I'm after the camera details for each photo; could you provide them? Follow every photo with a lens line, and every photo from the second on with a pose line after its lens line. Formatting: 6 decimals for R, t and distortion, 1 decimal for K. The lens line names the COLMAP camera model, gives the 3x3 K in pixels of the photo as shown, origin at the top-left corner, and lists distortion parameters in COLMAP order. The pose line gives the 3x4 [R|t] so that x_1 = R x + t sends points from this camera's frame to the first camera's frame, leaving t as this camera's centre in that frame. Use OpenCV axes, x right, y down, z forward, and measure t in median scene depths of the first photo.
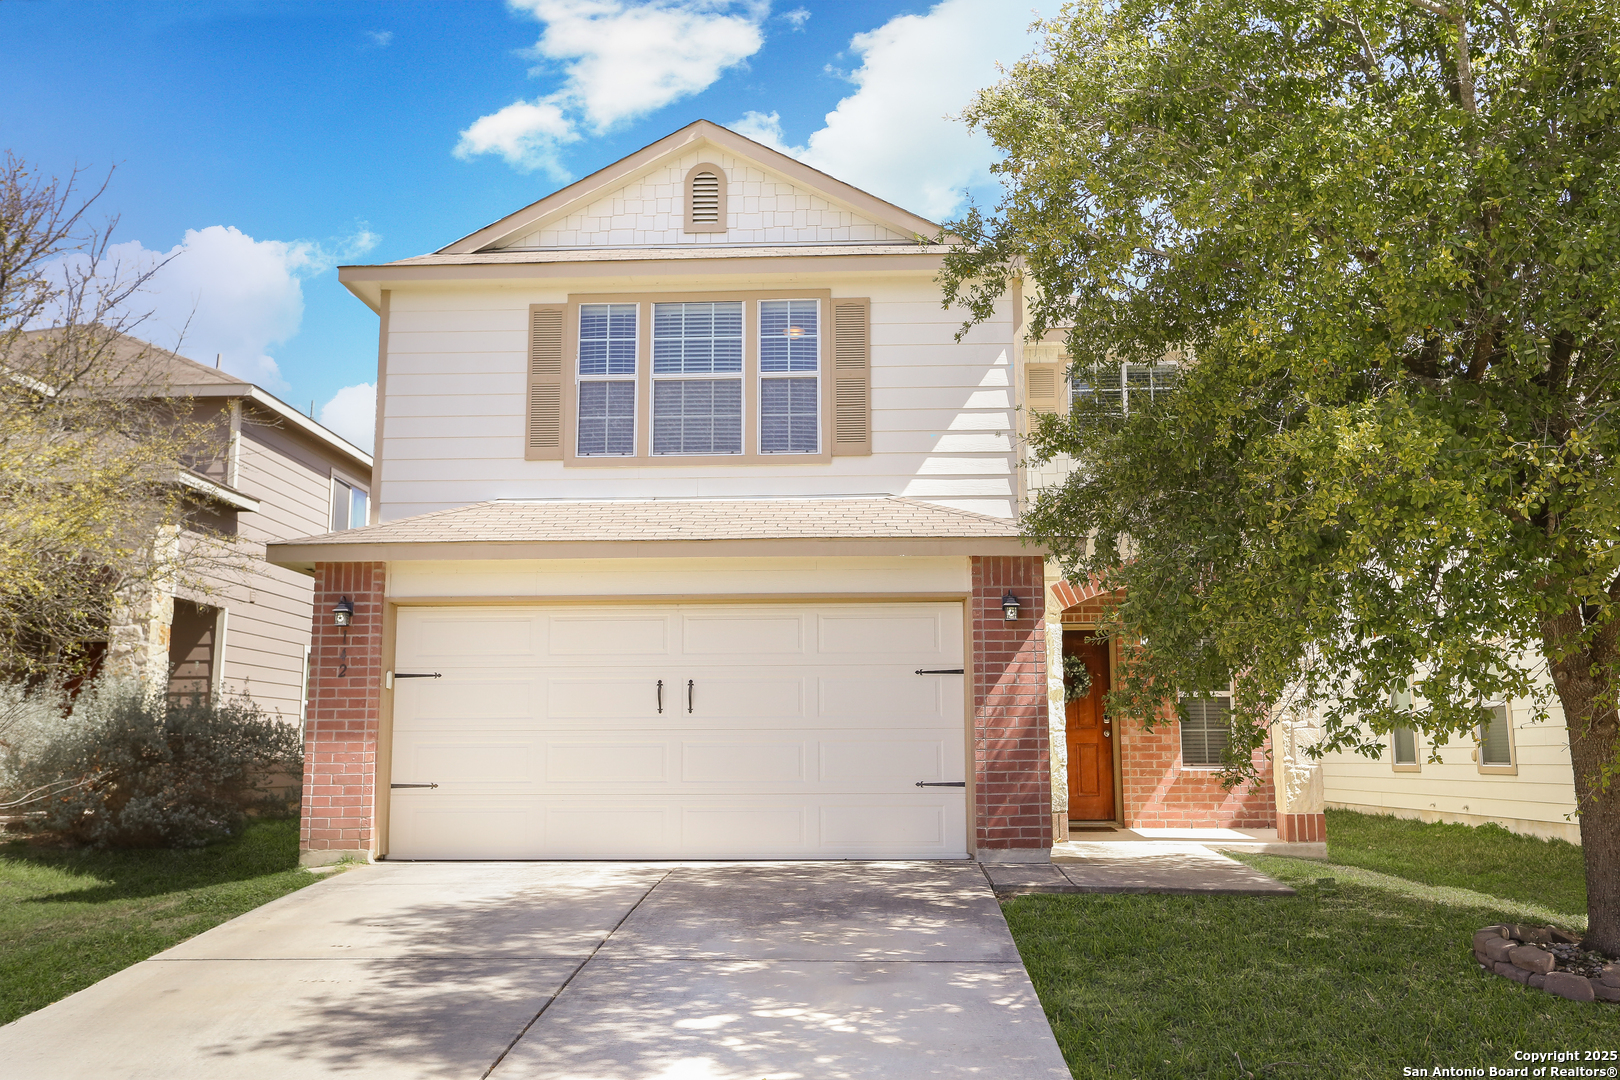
lens RADIAL K [[1480.0, 0, 810.1], [0, 1480.0, 537.1], [0, 0, 1]] dist [0.059762, 0.000000]
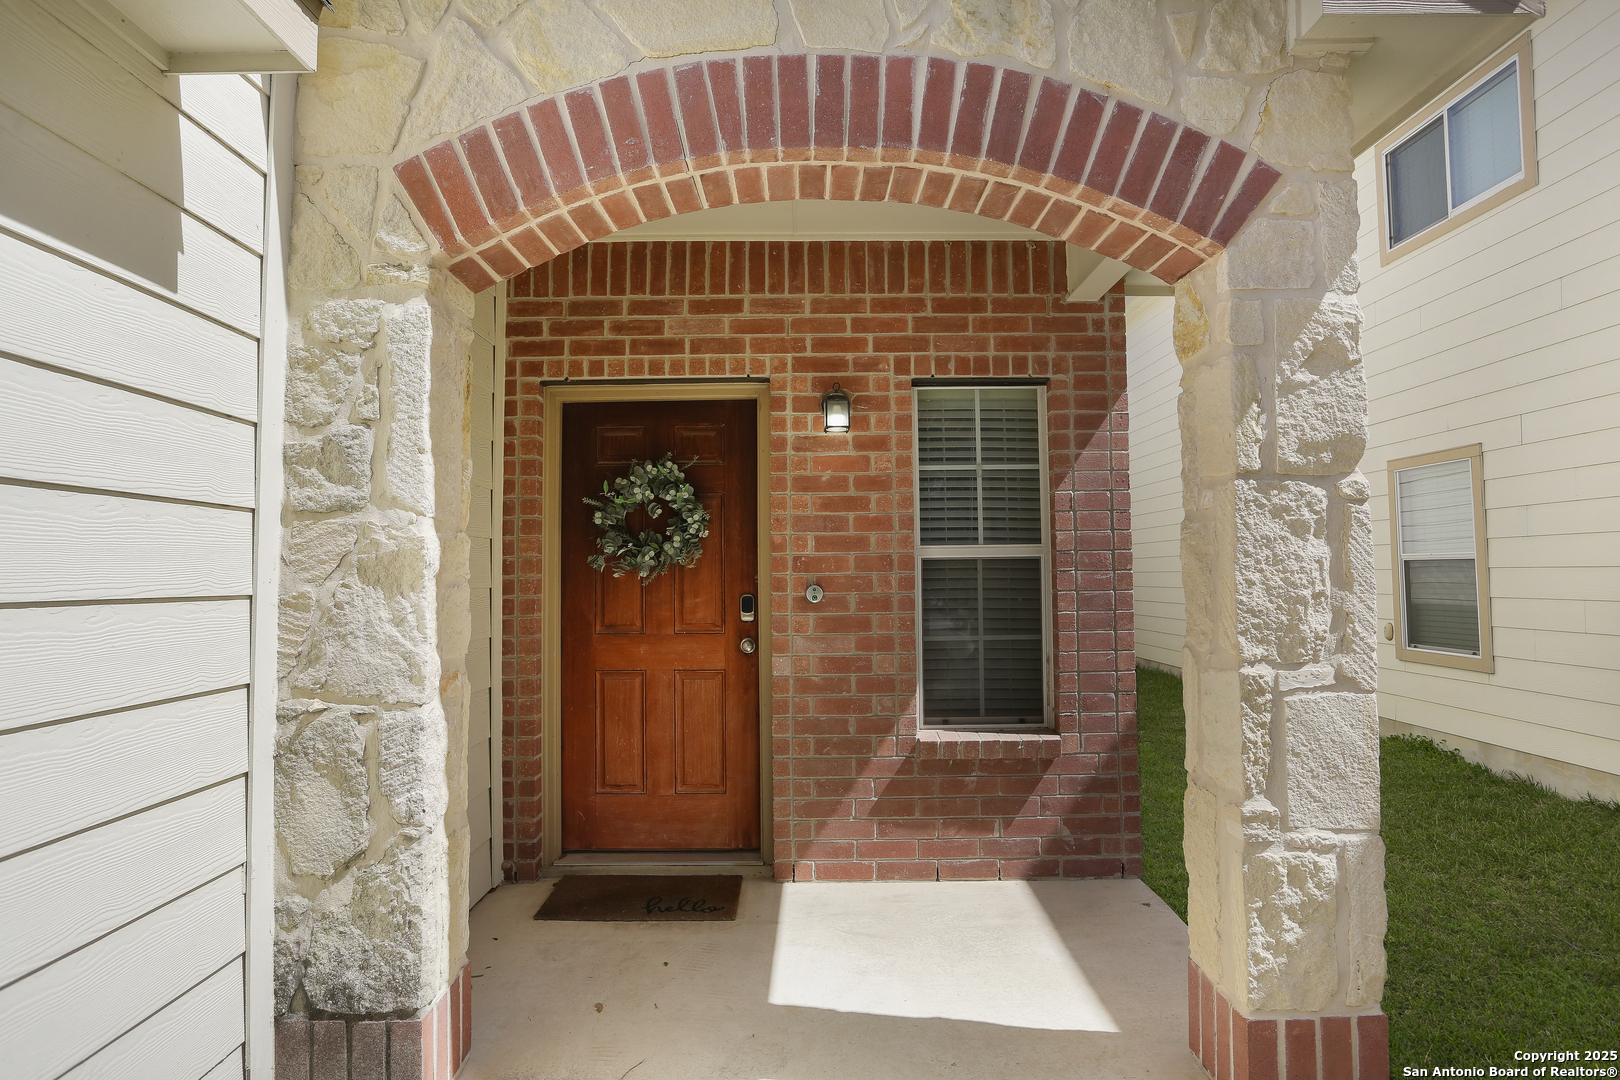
lens RADIAL K [[972.8, 0, 807.7], [0, 972.8, 540.8], [0, 0, 1]] dist [-0.002087, 0.000162]
pose [[0.998691, 0.000709, 0.051148, 0.206714], [-0.006571, 0.993398, 0.114530, 0.073460], [-0.050729, -0.114717, 0.992102, 0.747464]]
